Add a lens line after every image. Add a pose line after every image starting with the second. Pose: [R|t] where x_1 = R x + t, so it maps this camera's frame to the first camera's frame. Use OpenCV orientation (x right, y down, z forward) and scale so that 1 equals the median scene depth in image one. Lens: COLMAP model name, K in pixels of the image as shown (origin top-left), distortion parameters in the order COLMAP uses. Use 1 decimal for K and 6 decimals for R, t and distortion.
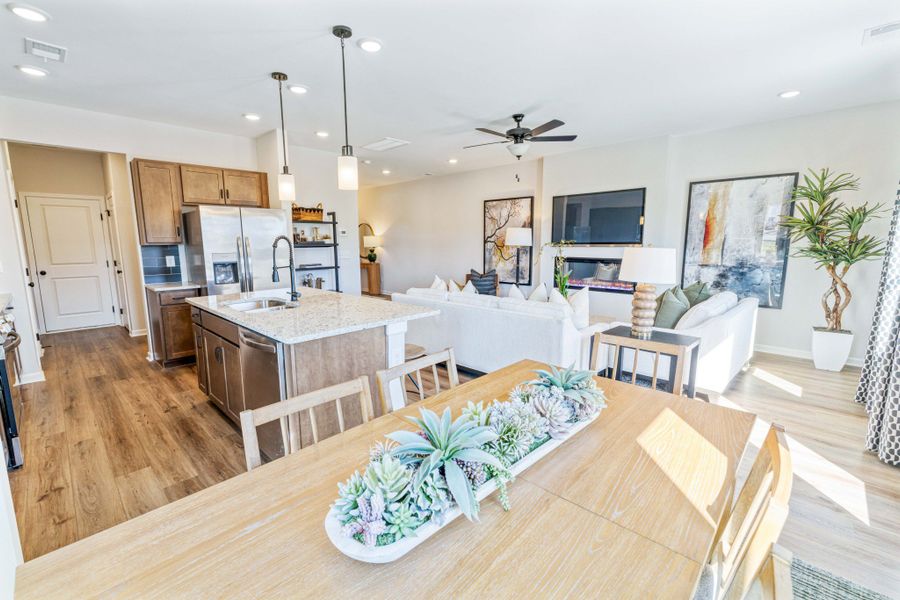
lens RADIAL K [[385.9, 0, 450.0], [0, 385.9, 300.0], [0, 0, 1]] dist [0.000869, 0.000098]
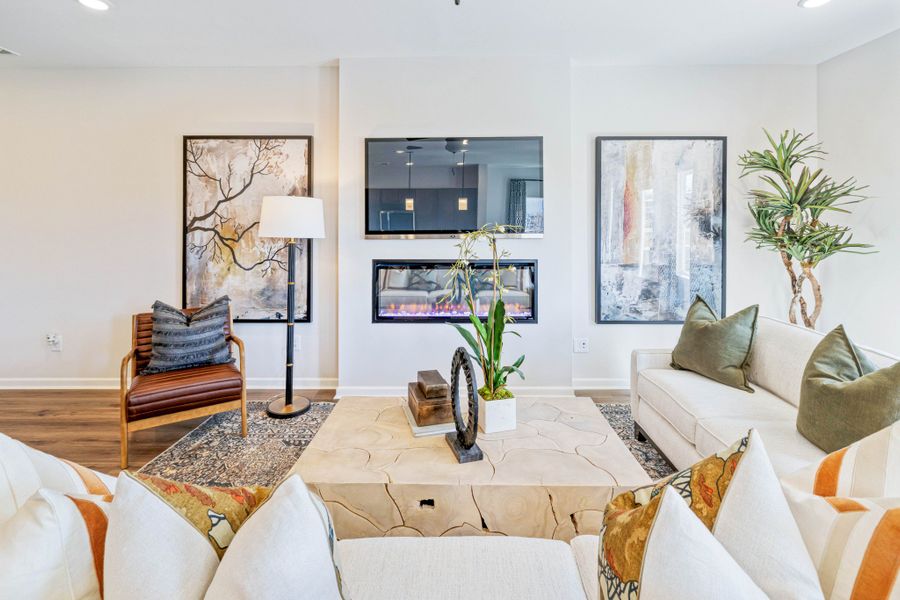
lens RADIAL K [[415.4, 0, 444.7], [0, 415.4, 221.8], [0, 0, 1]] dist [0.000095, 0.000153]
pose [[0.722974, 0.012859, 0.690756, -0.027647], [0.103843, 0.986446, -0.127050, -0.091882], [-0.683027, 0.163584, 0.711839, 0.617293]]
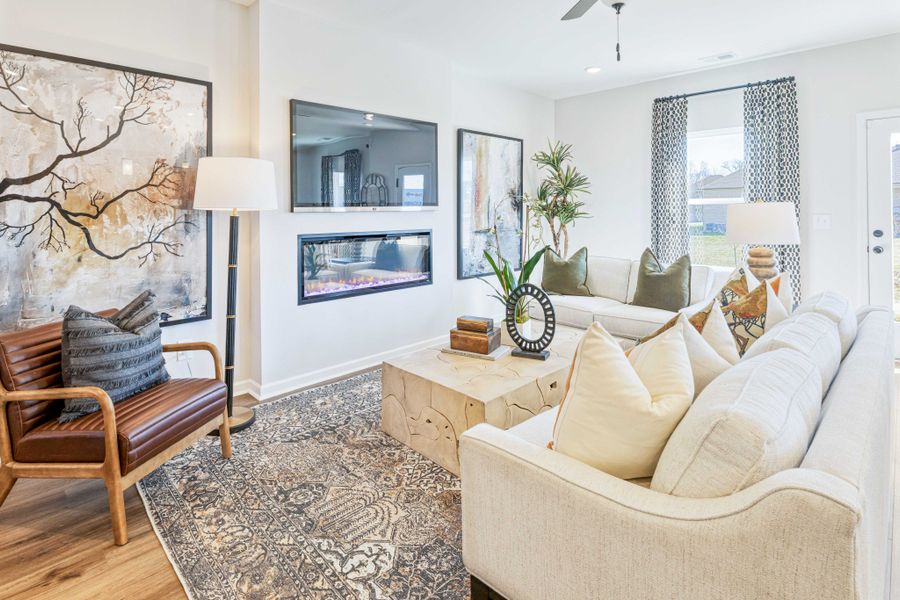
lens RADIAL K [[457.8, 0, 447.7], [0, 457.8, 209.5], [0, 0, 1]] dist [-0.001832, -0.000010]
pose [[0.015359, 0.006783, 0.999859, -0.272191], [0.159533, 0.987150, -0.009147, -0.120230], [-0.987073, 0.159651, 0.014079, 0.908119]]
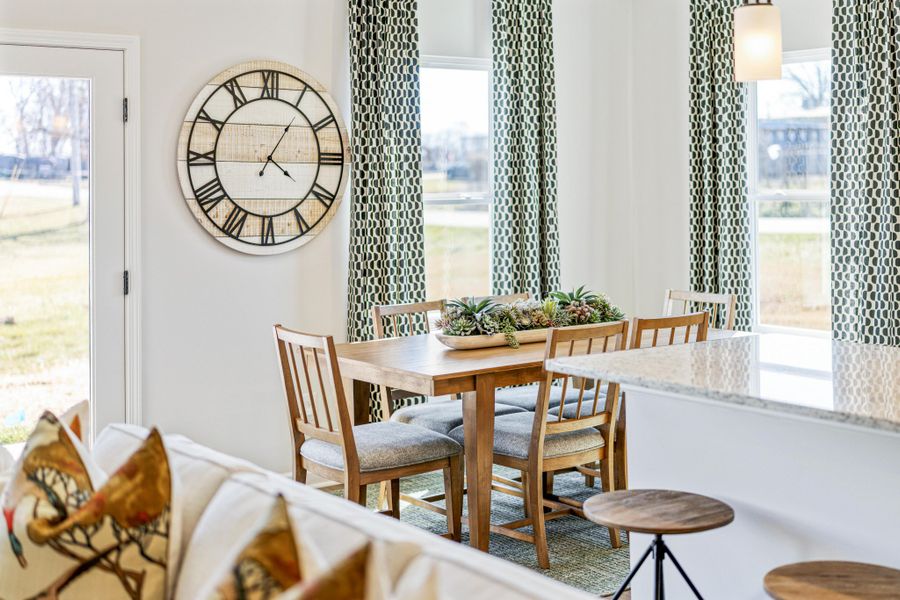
lens RADIAL K [[1255.6, 0, 450.0], [0, 1255.6, 177.4], [0, 0, 1]] dist [-0.006825, -0.005002]
pose [[-0.987238, 0.012643, 0.158752, -0.076683], [0.036927, 0.987849, 0.150967, -0.181068], [-0.154914, 0.154902, -0.975708, 1.082174]]
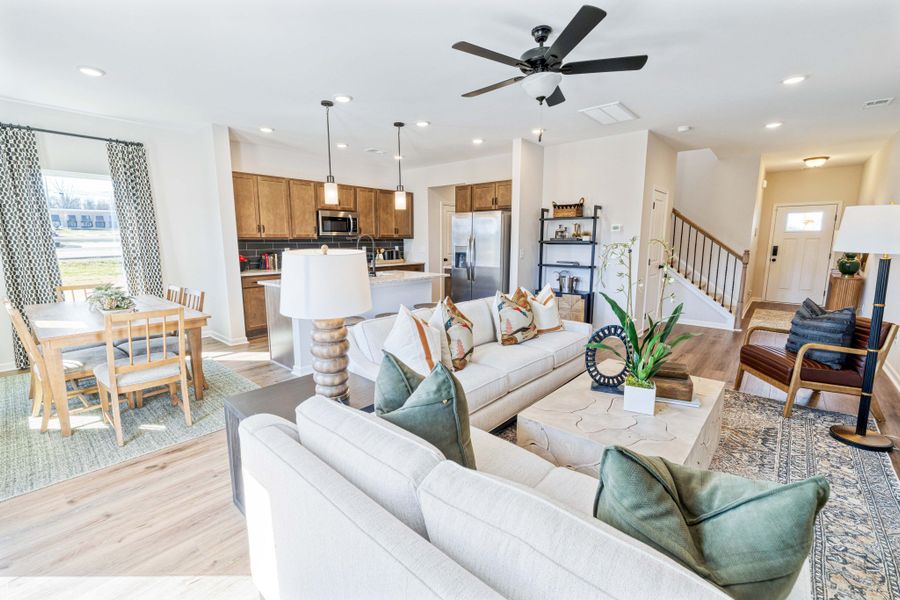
lens RADIAL K [[392.9, 0, 450.0], [0, 392.9, 300.0], [0, 0, 1]] dist [-0.001360, 0.000364]
pose [[0.052132, 0.161390, -0.985513, 0.613155], [-0.153979, 0.976352, 0.151745, -0.101321], [0.986698, 0.143837, 0.075750, 0.635317]]
